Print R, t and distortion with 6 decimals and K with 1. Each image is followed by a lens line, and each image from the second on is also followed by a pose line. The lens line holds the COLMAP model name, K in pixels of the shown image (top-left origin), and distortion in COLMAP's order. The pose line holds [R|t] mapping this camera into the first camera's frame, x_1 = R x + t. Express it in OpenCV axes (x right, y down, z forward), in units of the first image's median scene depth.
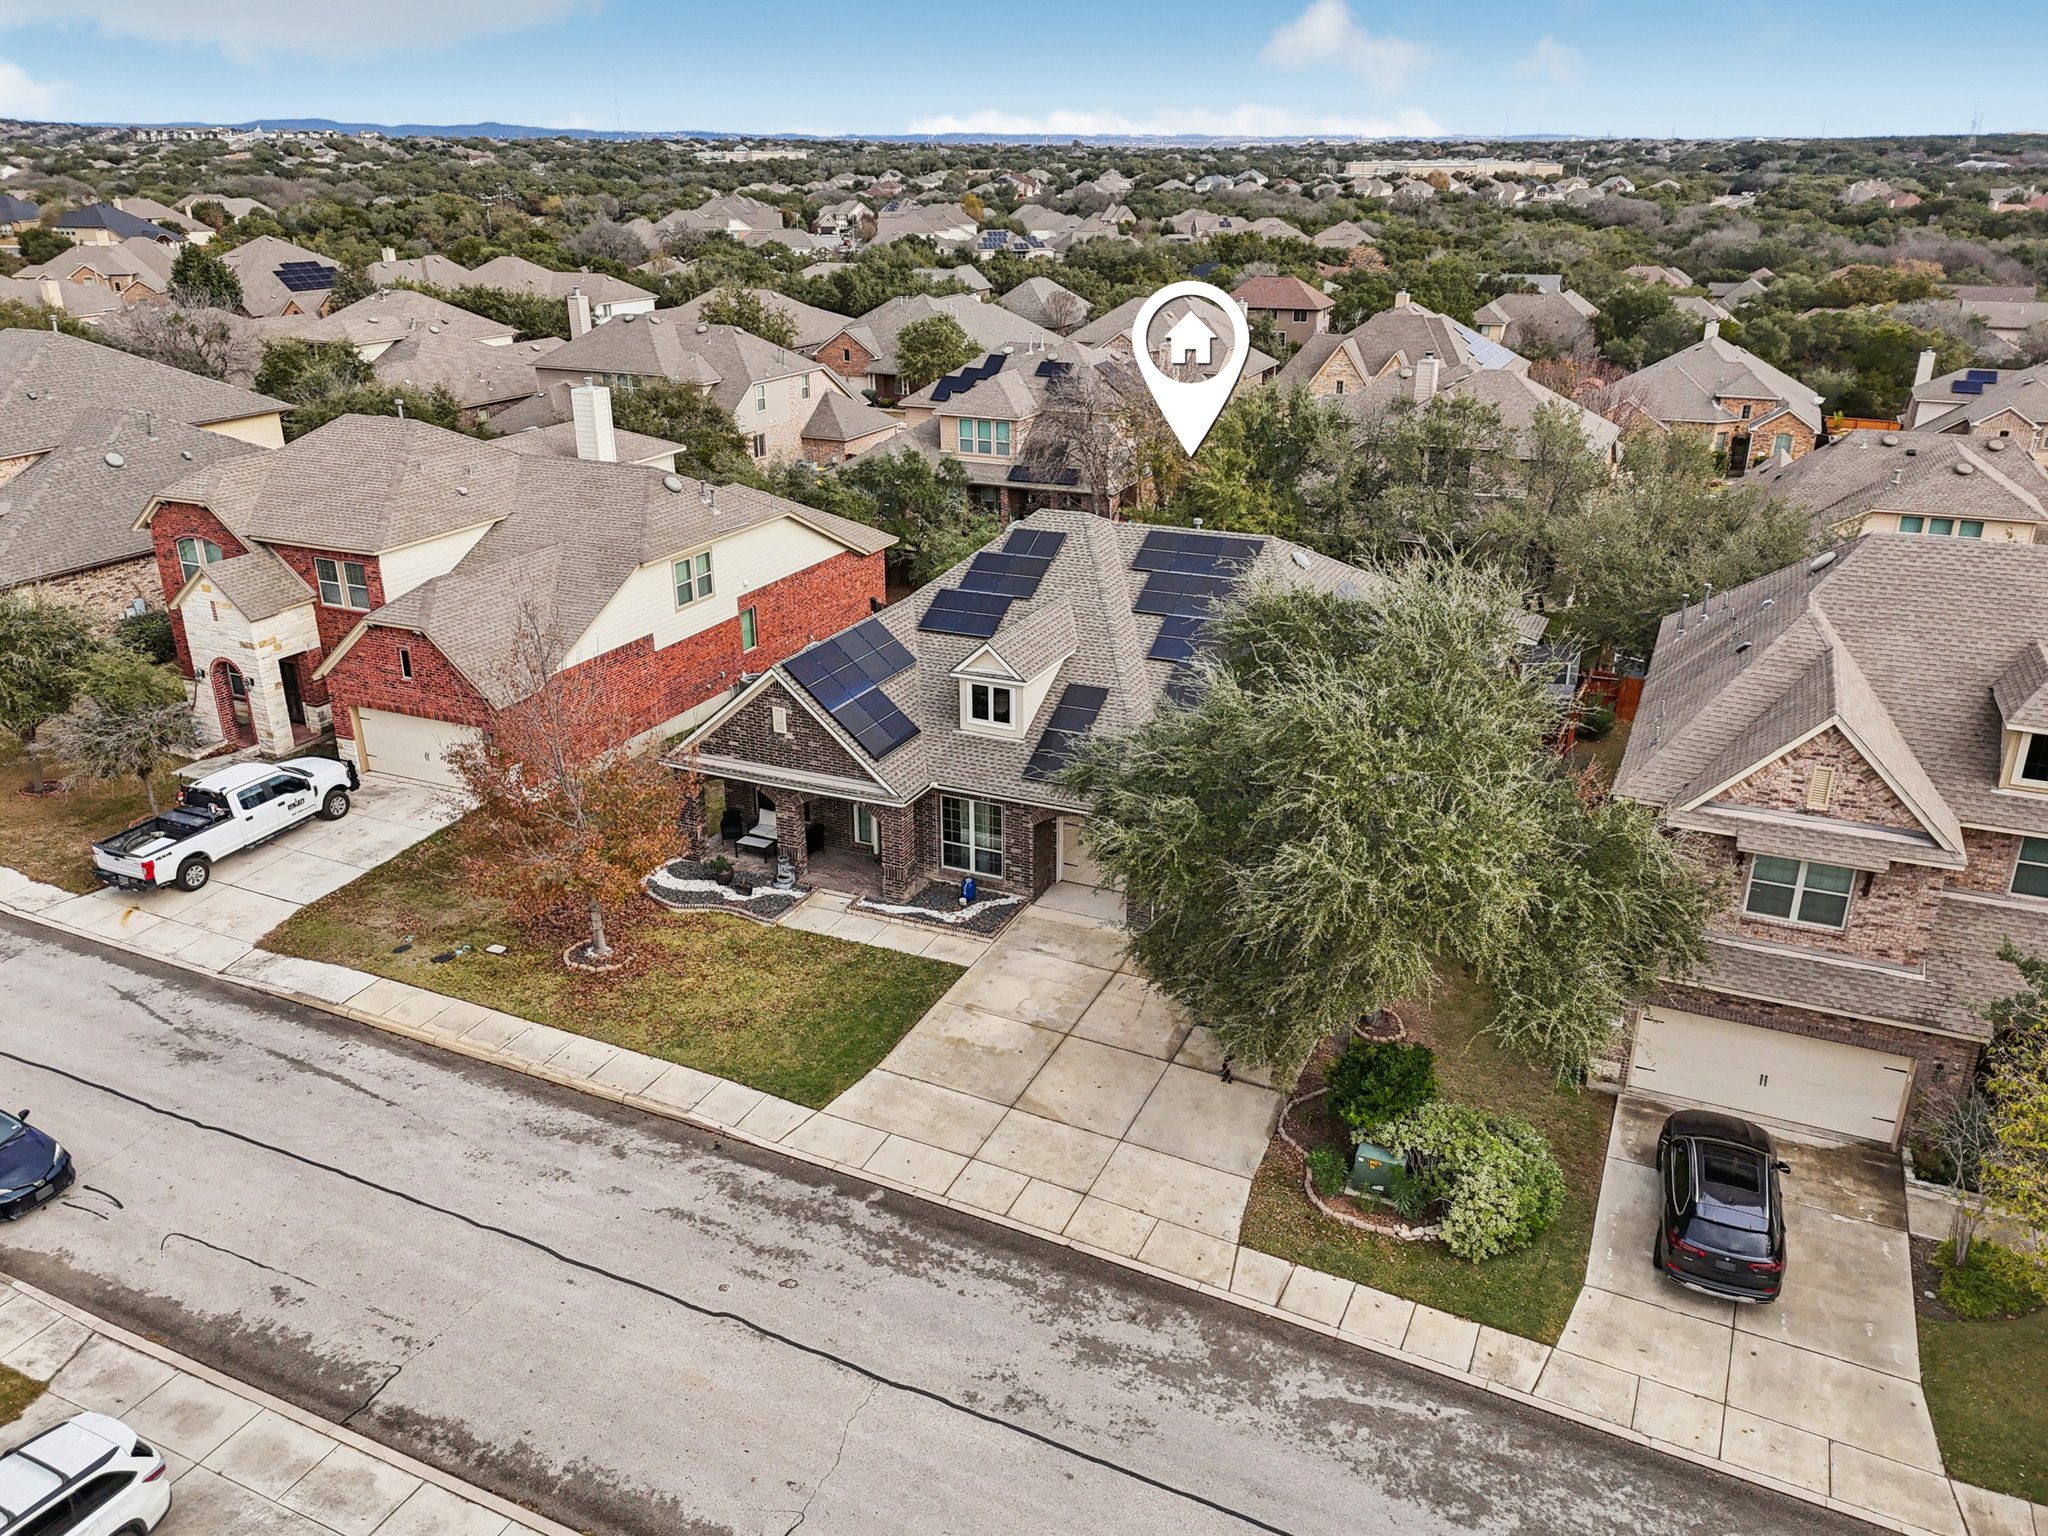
lens RADIAL K [[1499.5, 0, 1047.7], [0, 1499.5, 769.8], [0, 0, 1]] dist [0.070896, -0.065868]
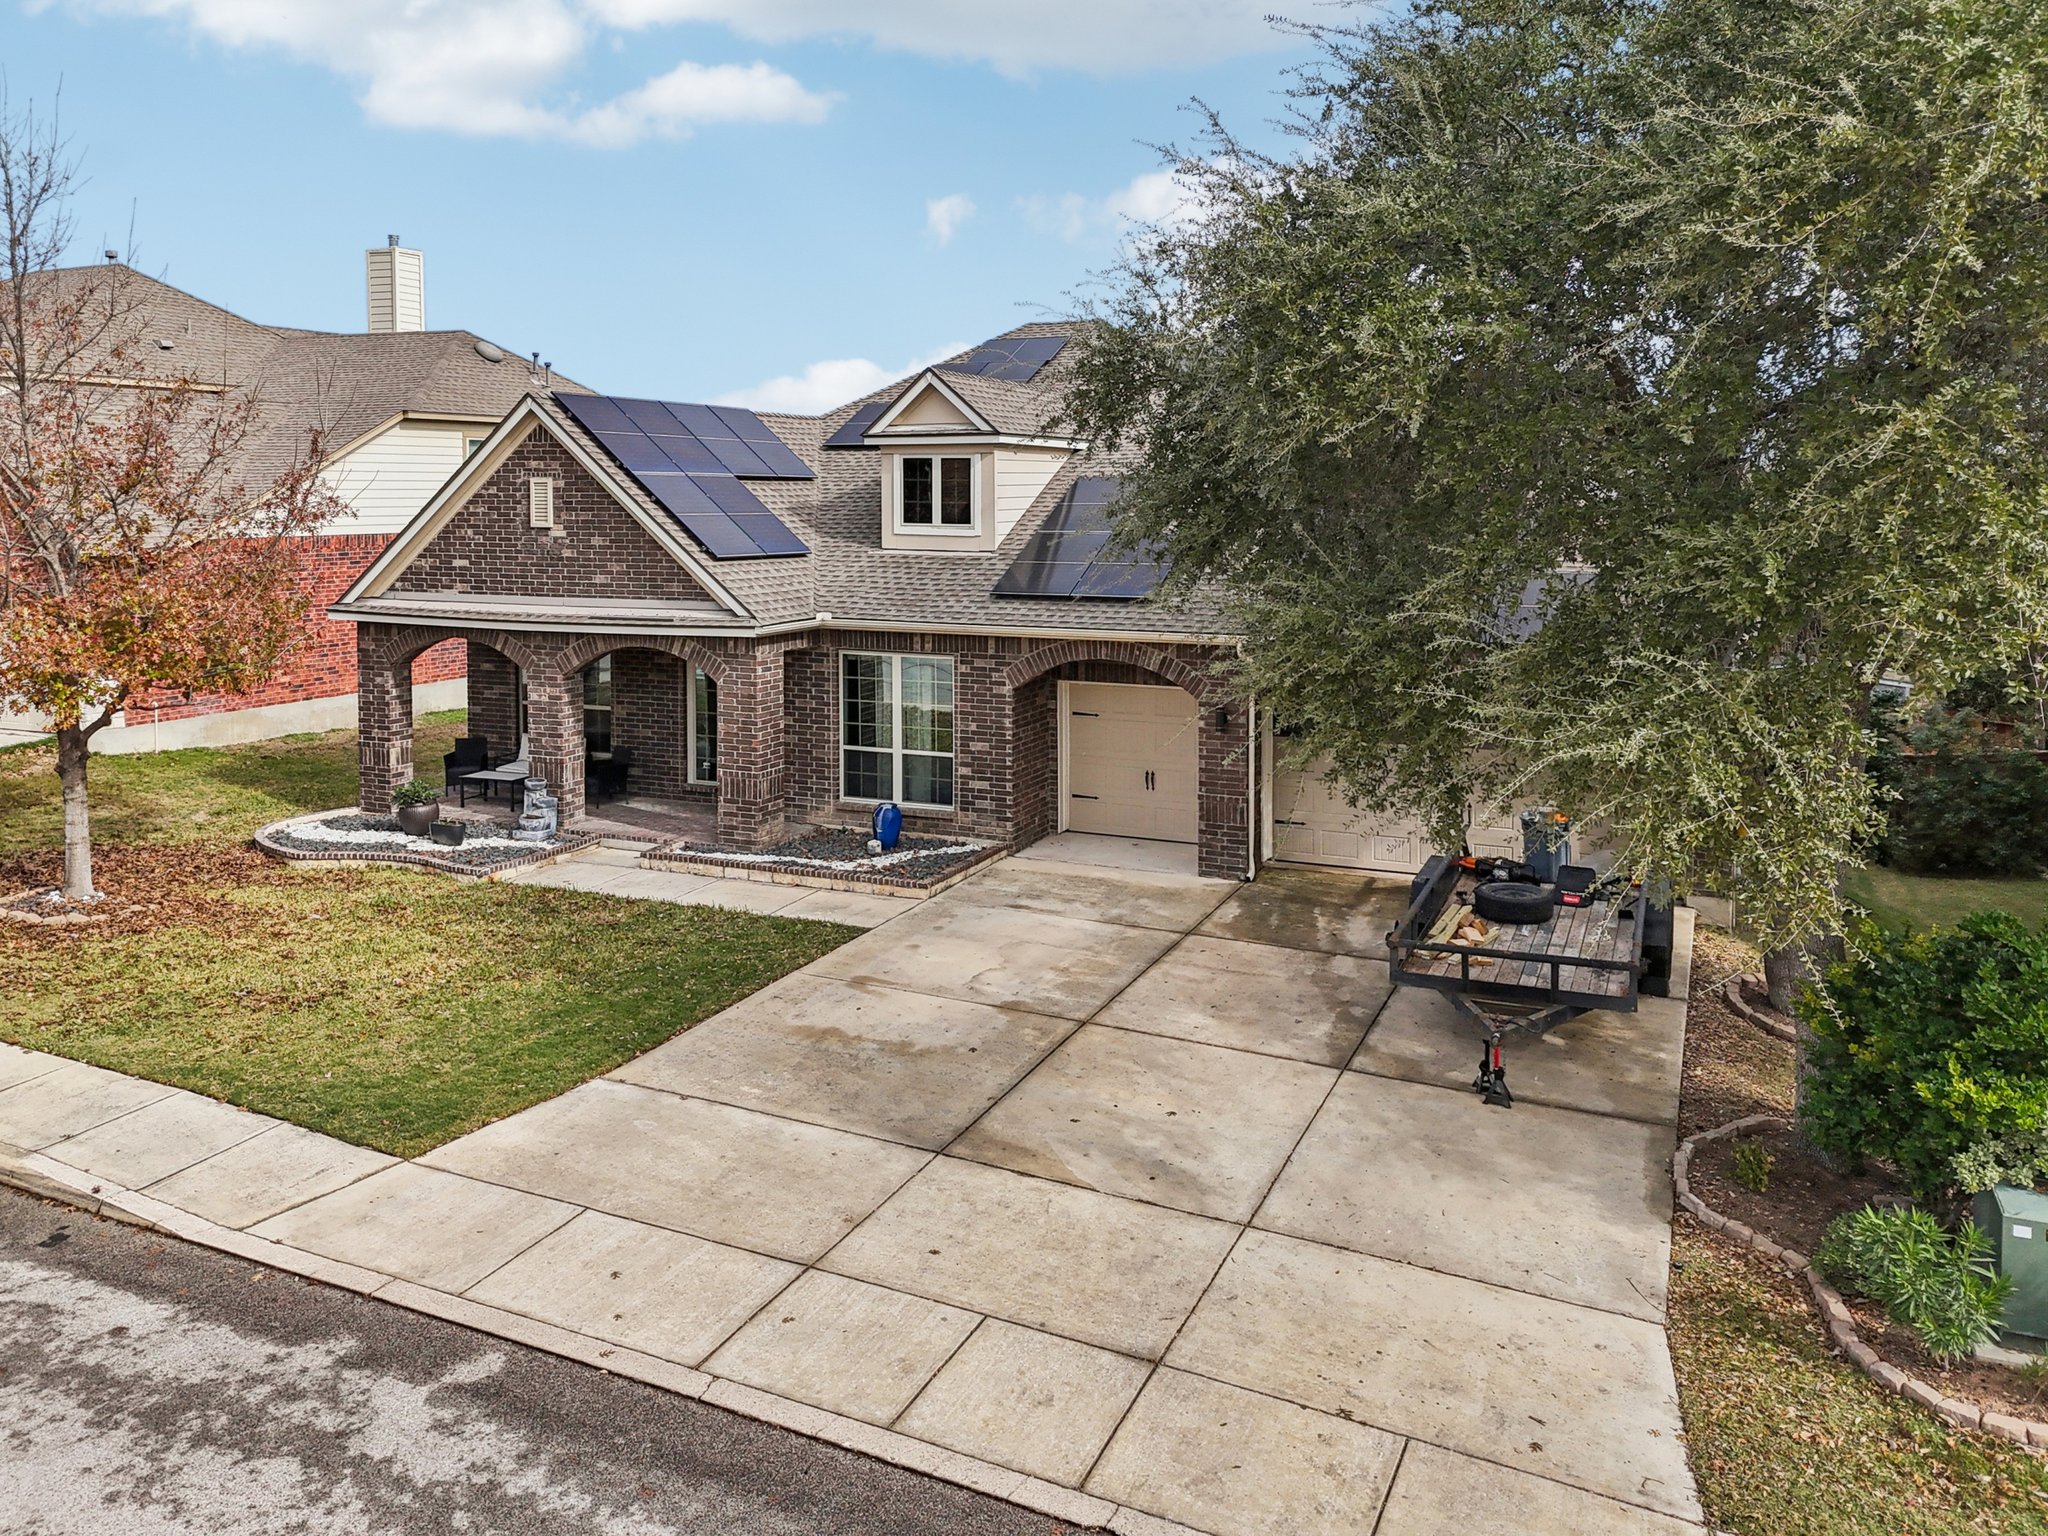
lens RADIAL K [[1556.1, 0, 1052.2], [0, 1556.1, 586.1], [0, 0, 1]] dist [0.057162, -0.044280]
pose [[0.999978, -0.005489, 0.003649, 0.002577], [0.006352, 0.950323, -0.311199, 0.188516], [-0.001759, 0.311216, 0.950338, 0.524285]]
